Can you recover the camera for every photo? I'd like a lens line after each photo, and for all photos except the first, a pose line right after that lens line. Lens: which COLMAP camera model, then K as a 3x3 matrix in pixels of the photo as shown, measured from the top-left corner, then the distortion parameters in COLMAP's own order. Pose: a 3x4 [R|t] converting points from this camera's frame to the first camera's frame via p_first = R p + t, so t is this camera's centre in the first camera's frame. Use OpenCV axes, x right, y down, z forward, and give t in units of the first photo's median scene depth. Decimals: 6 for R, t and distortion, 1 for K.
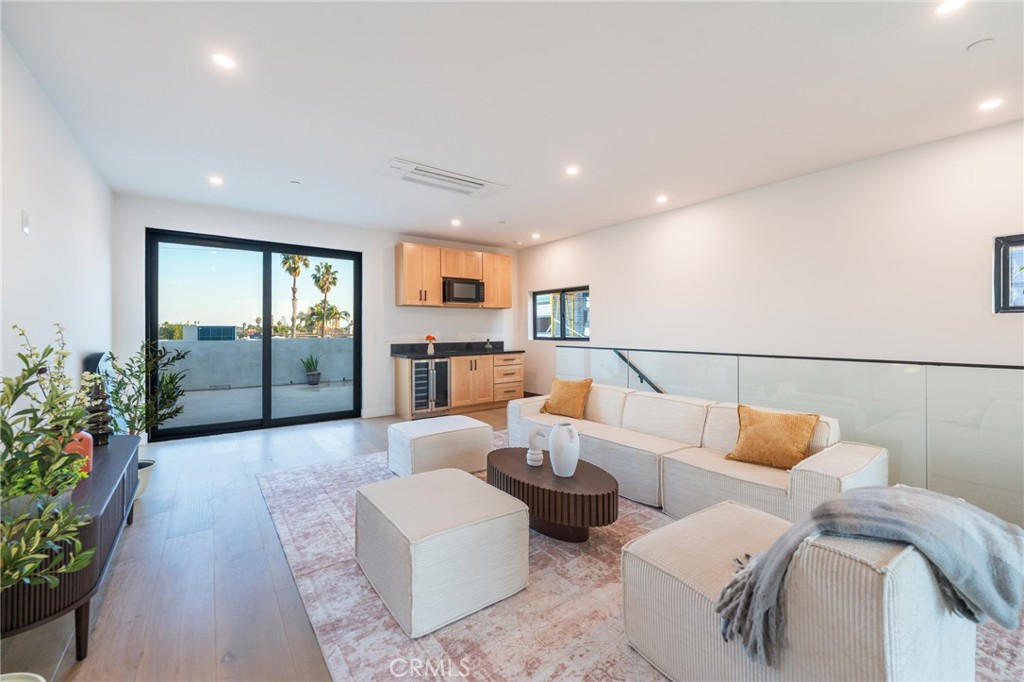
lens RADIAL K [[417.8, 0, 509.8], [0, 417.8, 333.2], [0, 0, 1]] dist [-0.000284, -0.001090]
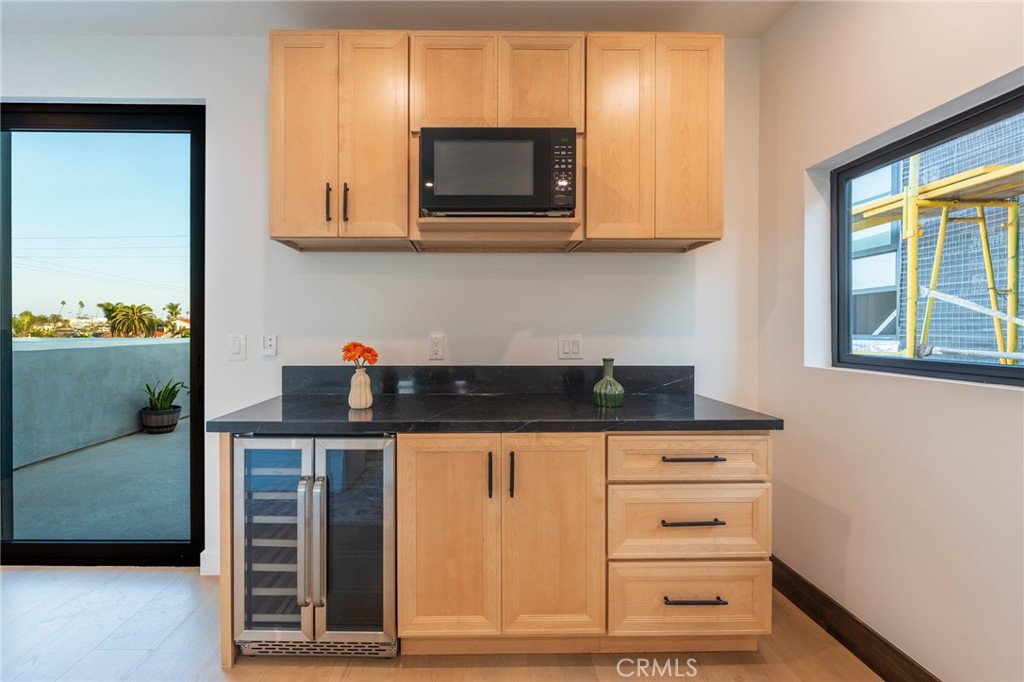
lens RADIAL K [[378.7, 0, 506.4], [0, 378.7, 332.8], [0, 0, 1]] dist [-0.016120, -0.000043]
pose [[0.805119, 0.009651, -0.593034, 0.037594], [-0.008148, 0.999953, 0.005212, -0.003053], [0.593057, 0.000635, 0.805160, 0.813614]]
